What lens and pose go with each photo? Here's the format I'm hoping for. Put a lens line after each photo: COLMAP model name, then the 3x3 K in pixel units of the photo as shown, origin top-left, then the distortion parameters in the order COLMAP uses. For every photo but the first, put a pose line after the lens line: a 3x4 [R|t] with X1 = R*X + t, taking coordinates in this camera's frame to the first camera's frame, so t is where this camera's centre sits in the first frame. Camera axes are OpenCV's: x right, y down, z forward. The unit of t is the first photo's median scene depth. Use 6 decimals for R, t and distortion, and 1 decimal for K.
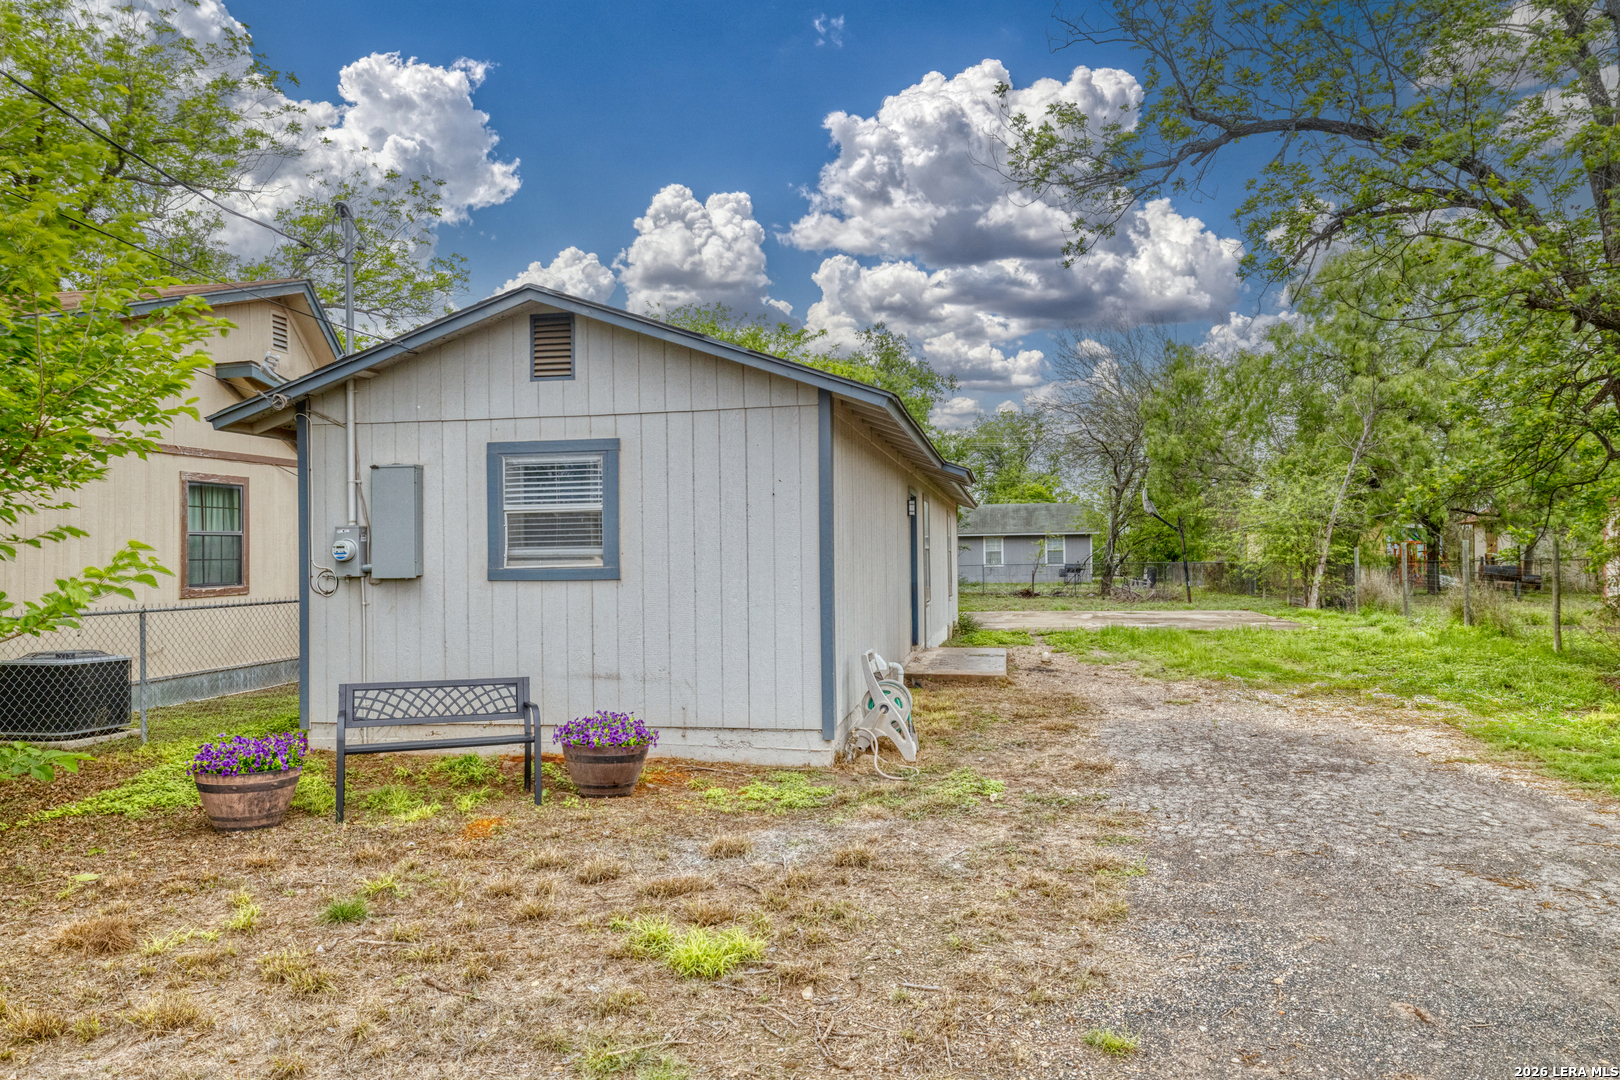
lens RADIAL K [[1103.7, 0, 810.0], [0, 1103.7, 540.0], [0, 0, 1]] dist [-0.001625, 0.002809]
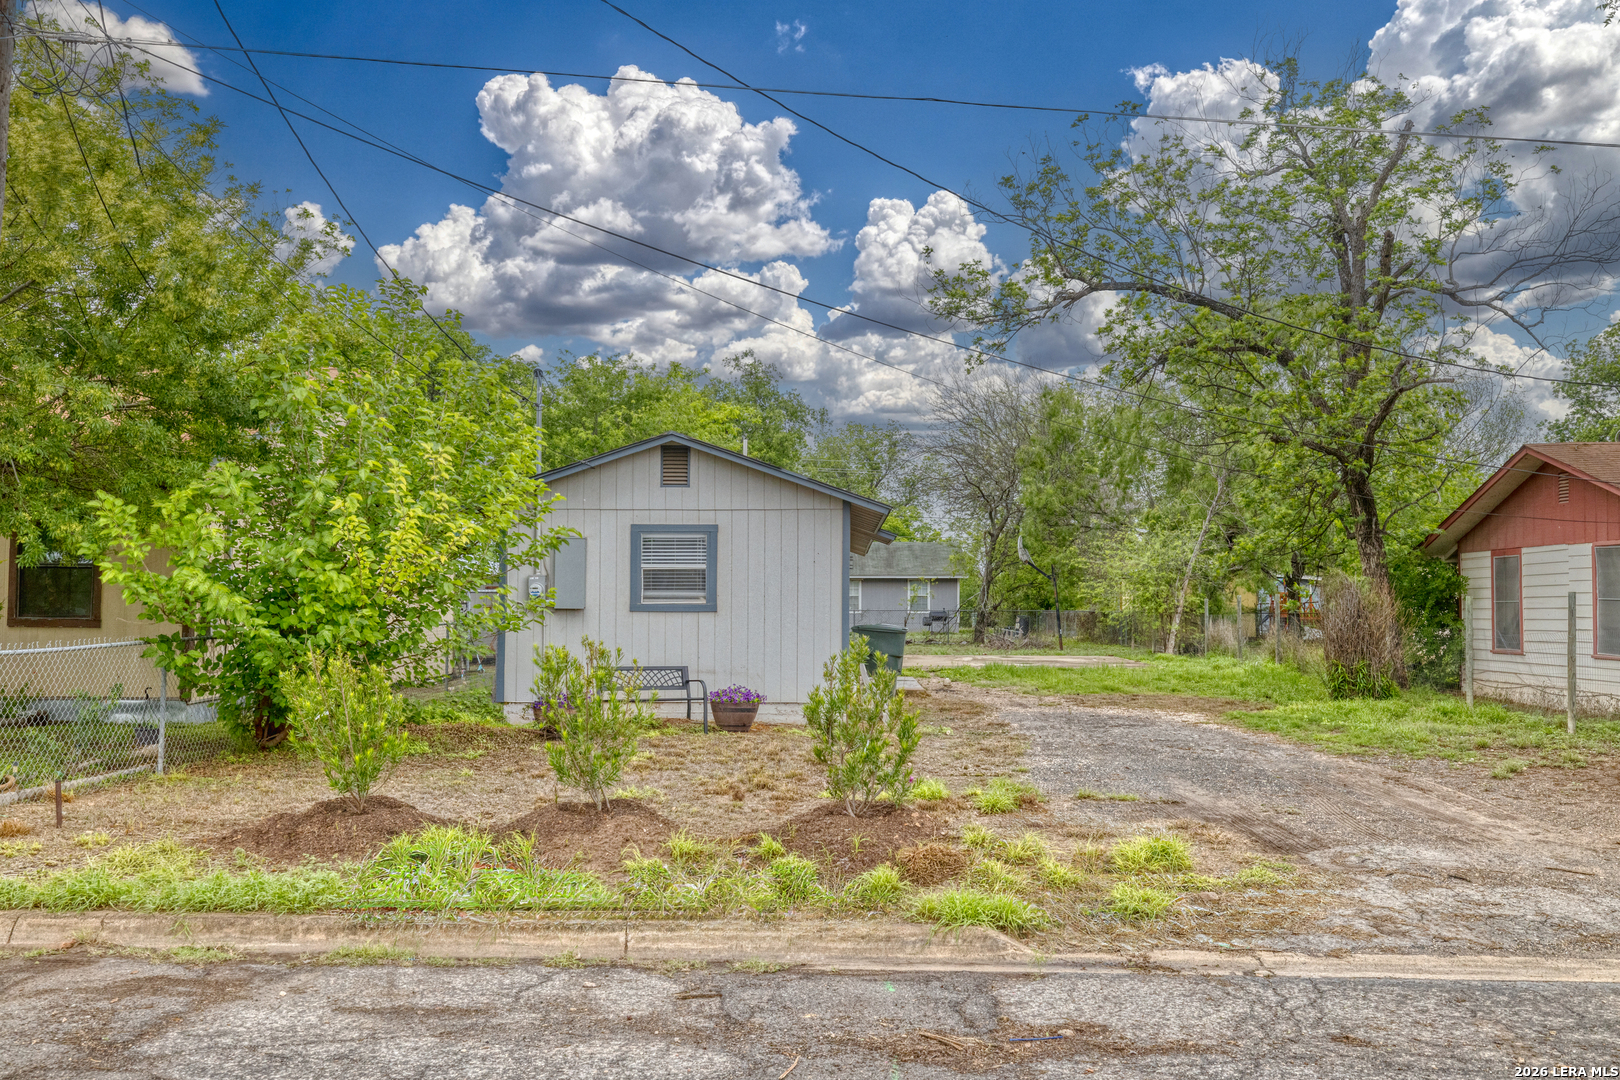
lens RADIAL K [[1497.2, 0, 810.0], [0, 1497.2, 540.0], [0, 0, 1]] dist [0.015582, 0.002916]
pose [[0.986976, 0.022545, 0.159280, -0.380826], [-0.018546, 0.999475, -0.026551, -0.013282], [-0.159795, 0.023251, 0.986876, -1.170509]]
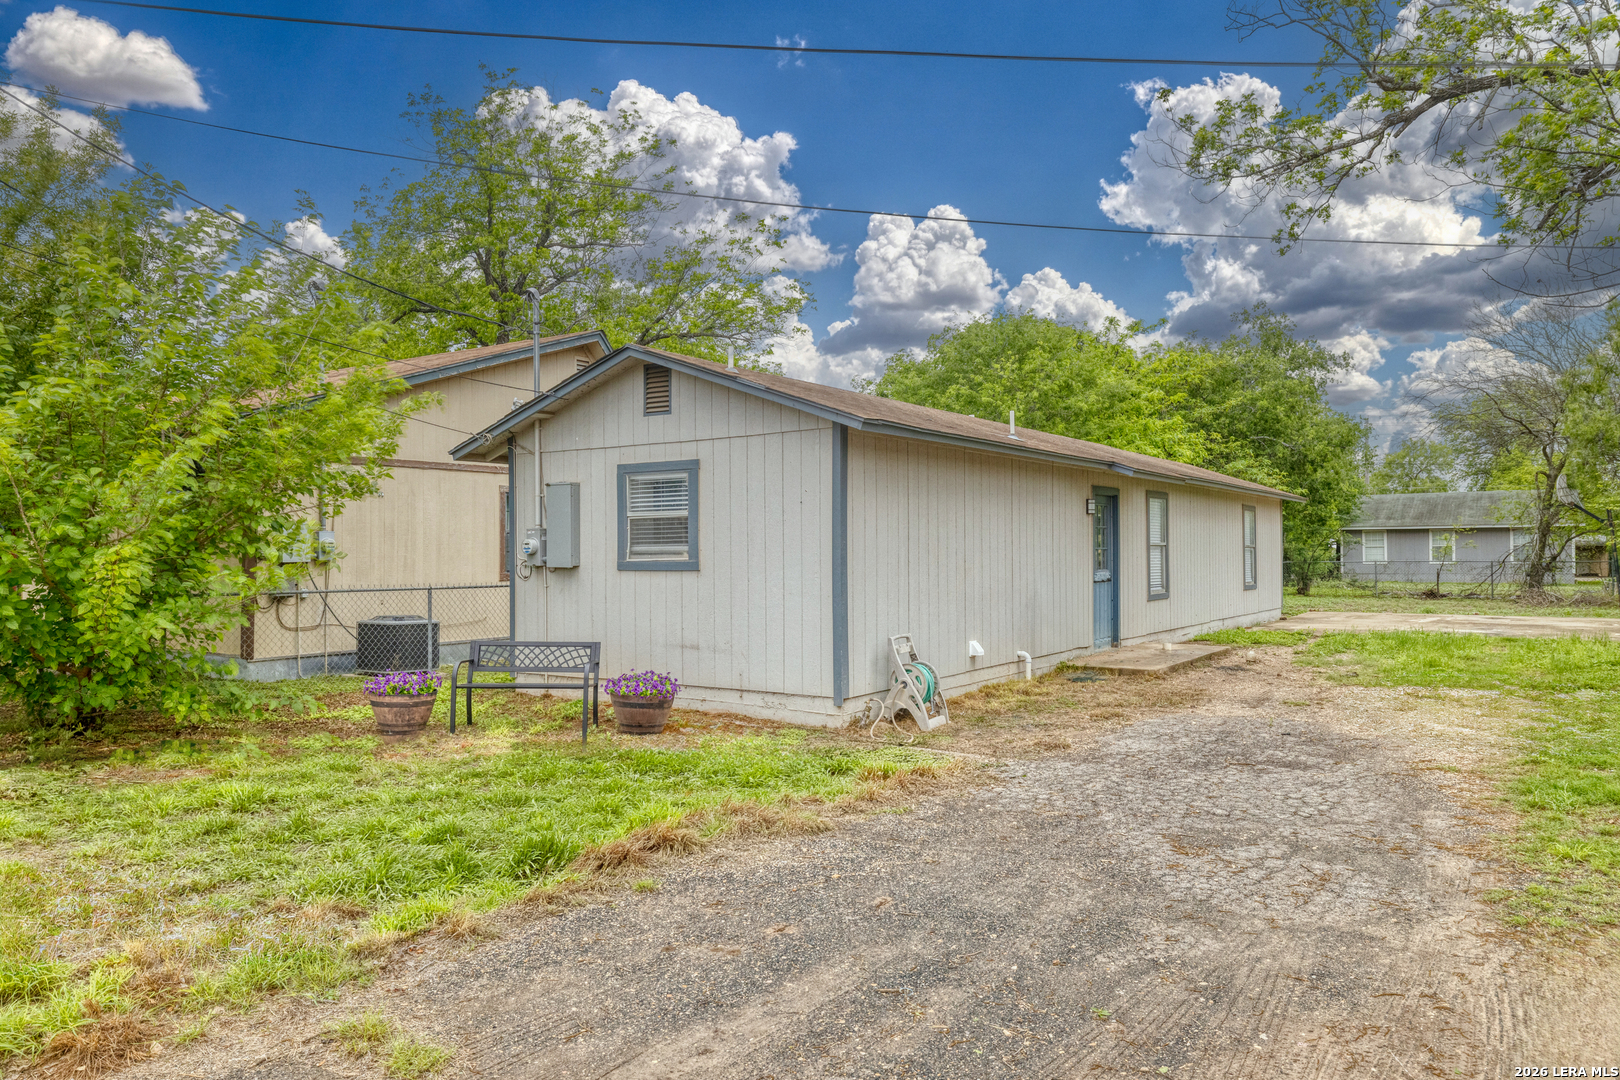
lens RADIAL K [[1120.7, 0, 810.0], [0, 1120.7, 540.0], [0, 0, 1]] dist [-0.001064, 0.000026]
pose [[0.913007, 0.002581, -0.407937, 0.457601], [0.000398, 0.999974, 0.007220, -0.008364], [0.407945, -0.006754, 0.912982, -0.119716]]
